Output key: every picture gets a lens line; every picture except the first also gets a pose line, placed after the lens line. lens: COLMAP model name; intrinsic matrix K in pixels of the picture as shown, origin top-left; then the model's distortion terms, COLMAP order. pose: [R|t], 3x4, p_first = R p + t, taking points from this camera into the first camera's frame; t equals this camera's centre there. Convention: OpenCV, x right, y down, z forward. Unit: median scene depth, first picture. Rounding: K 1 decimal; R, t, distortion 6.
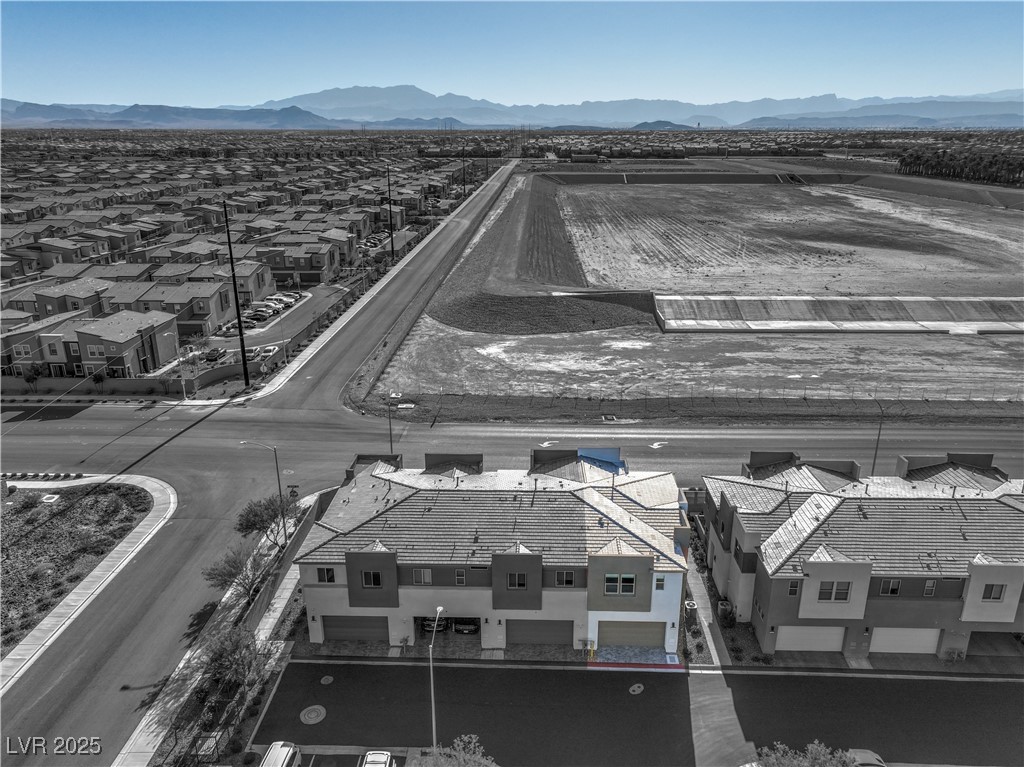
lens RADIAL K [[725.0, 0, 510.4], [0, 725.0, 379.2], [0, 0, 1]] dist [-0.001265, 0.017184]
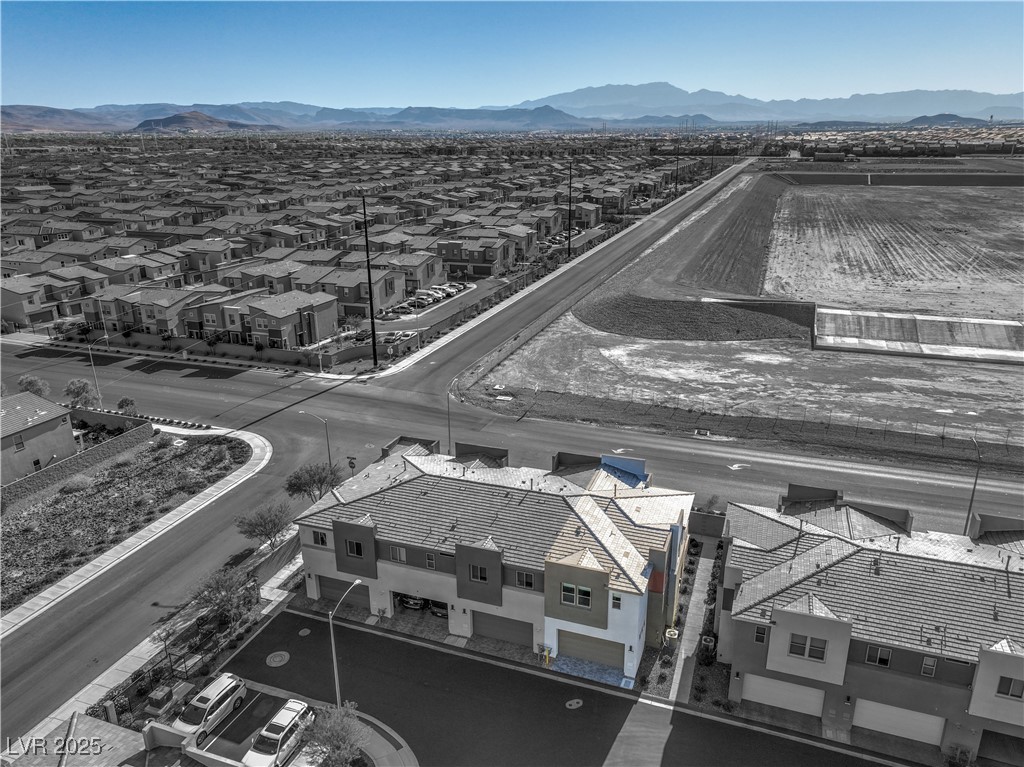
lens RADIAL K [[725.0, 0, 512.1], [0, 725.0, 387.3], [0, 0, 1]] dist [-0.001265, 0.017184]
pose [[0.949553, 0.098105, -0.297866, 0.171336], [-0.094366, 0.995173, 0.026945, -0.007259], [0.299071, 0.002522, 0.954227, 0.022161]]
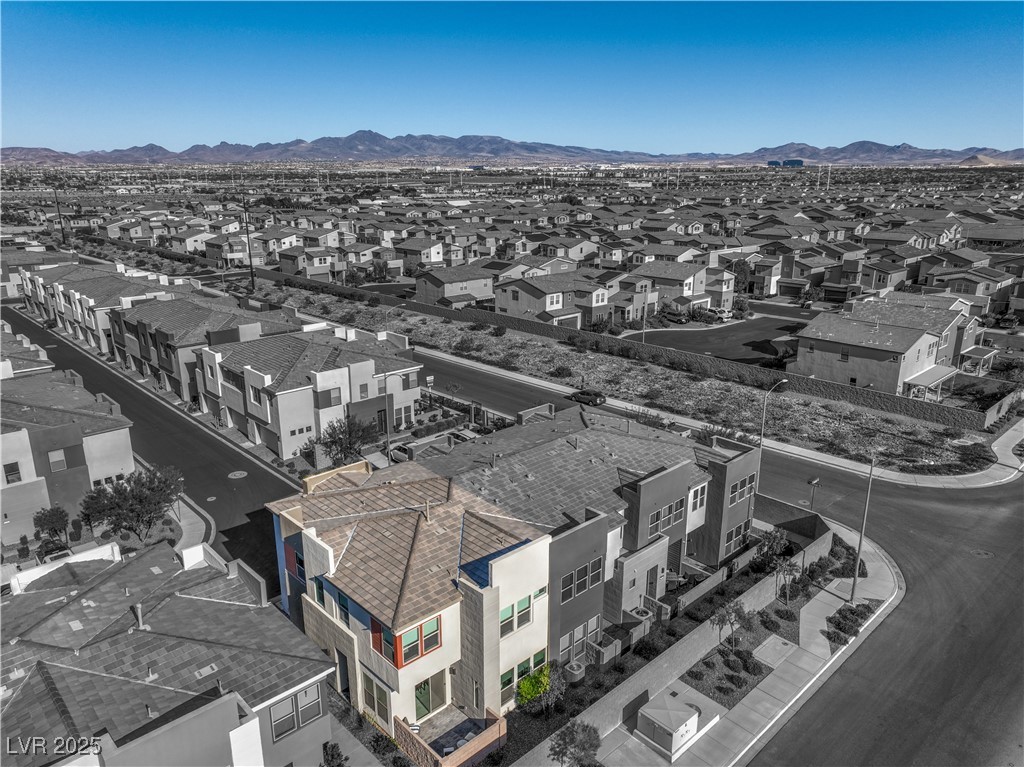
lens RADIAL K [[725.0, 0, 513.1], [0, 725.0, 385.4], [0, 0, 1]] dist [-0.001265, 0.017184]
pose [[-0.699312, 0.206224, -0.684422, 0.301249], [-0.225998, 0.844580, 0.485396, -0.166824], [0.678150, 0.494121, -0.544019, 0.807880]]
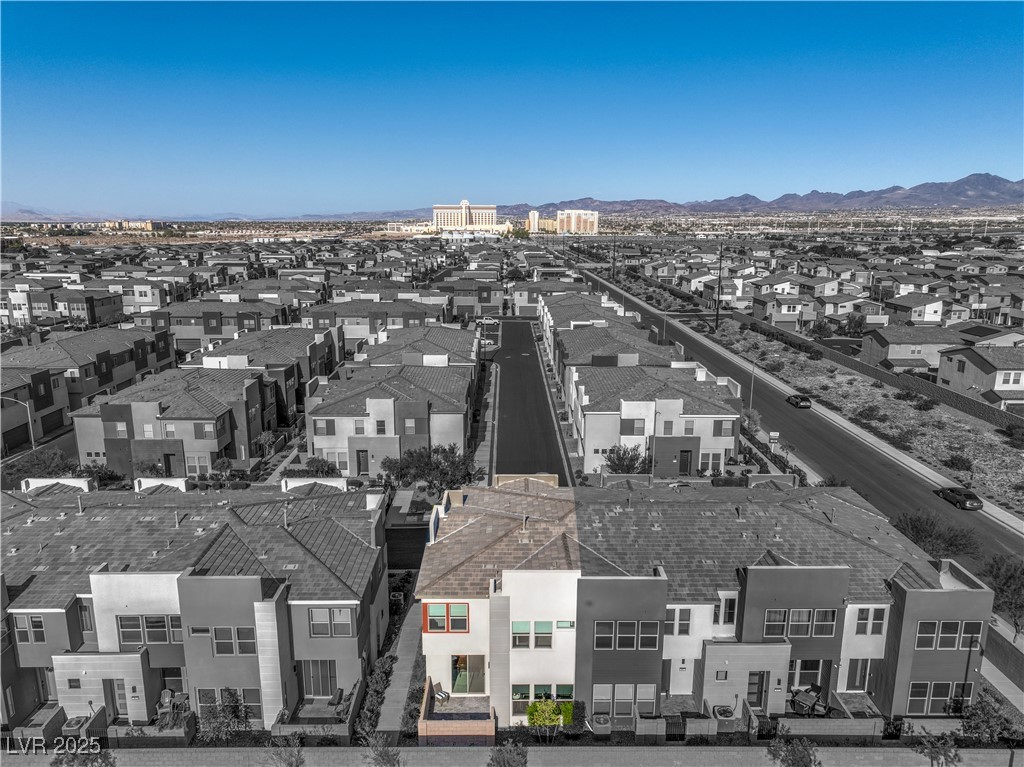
lens RADIAL K [[725.0, 0, 508.3], [0, 725.0, 385.0], [0, 0, 1]] dist [-0.001265, 0.017184]
pose [[-0.998950, 0.009663, -0.044778, 0.052179], [-0.015273, 0.851313, 0.524436, -0.213549], [0.043188, 0.524570, -0.850271, 0.952267]]
